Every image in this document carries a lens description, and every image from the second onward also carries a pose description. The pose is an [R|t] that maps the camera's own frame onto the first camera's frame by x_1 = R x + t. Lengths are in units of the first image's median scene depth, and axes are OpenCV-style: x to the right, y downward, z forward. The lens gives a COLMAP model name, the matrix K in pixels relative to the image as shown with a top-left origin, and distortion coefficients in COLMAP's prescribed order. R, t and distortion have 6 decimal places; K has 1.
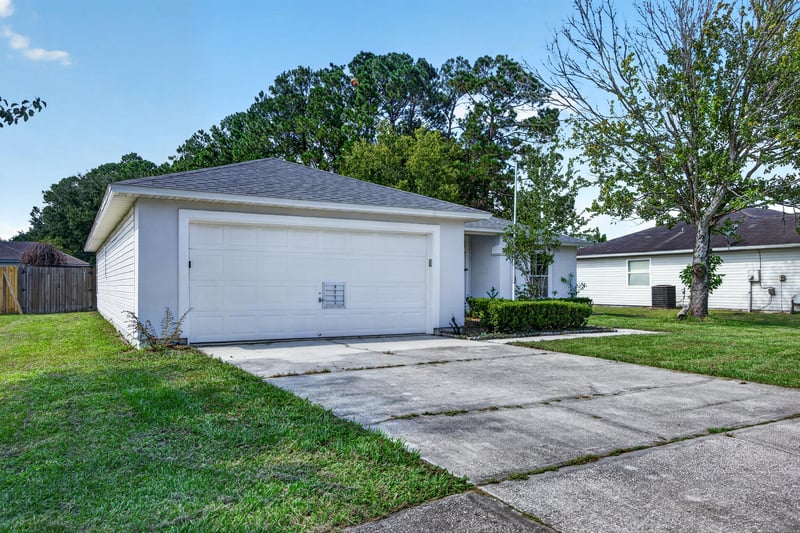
lens RADIAL K [[573.0, 0, 400.0], [0, 573.0, 266.5], [0, 0, 1]] dist [-0.003446, -0.000097]
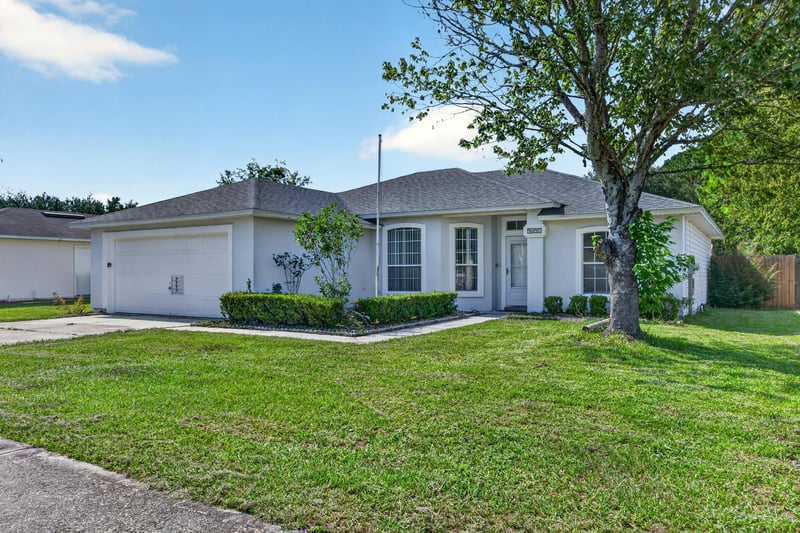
lens RADIAL K [[573.0, 0, 400.0], [0, 573.0, 266.5], [0, 0, 1]] dist [-0.003446, -0.000097]
pose [[0.477743, -0.010308, -0.878439, 0.945398], [0.032371, 0.999459, 0.005877, 0.011791], [0.877903, -0.031244, 0.477818, 0.594253]]
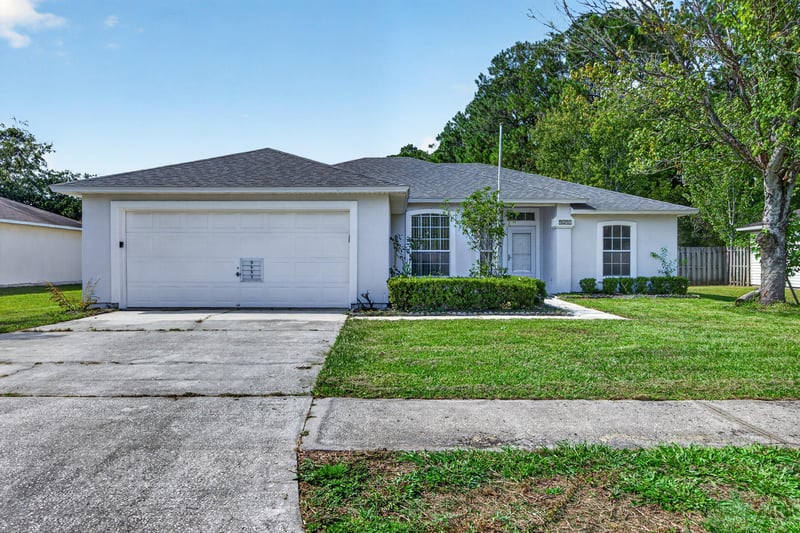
lens RADIAL K [[562.2, 0, 398.9], [0, 562.2, 257.1], [0, 0, 1]] dist [-0.005650, 0.001931]
pose [[0.863366, -0.002283, -0.504572, 0.469538], [0.015021, 0.999663, 0.021179, 0.004219], [0.504354, -0.025865, 0.863110, 0.138389]]
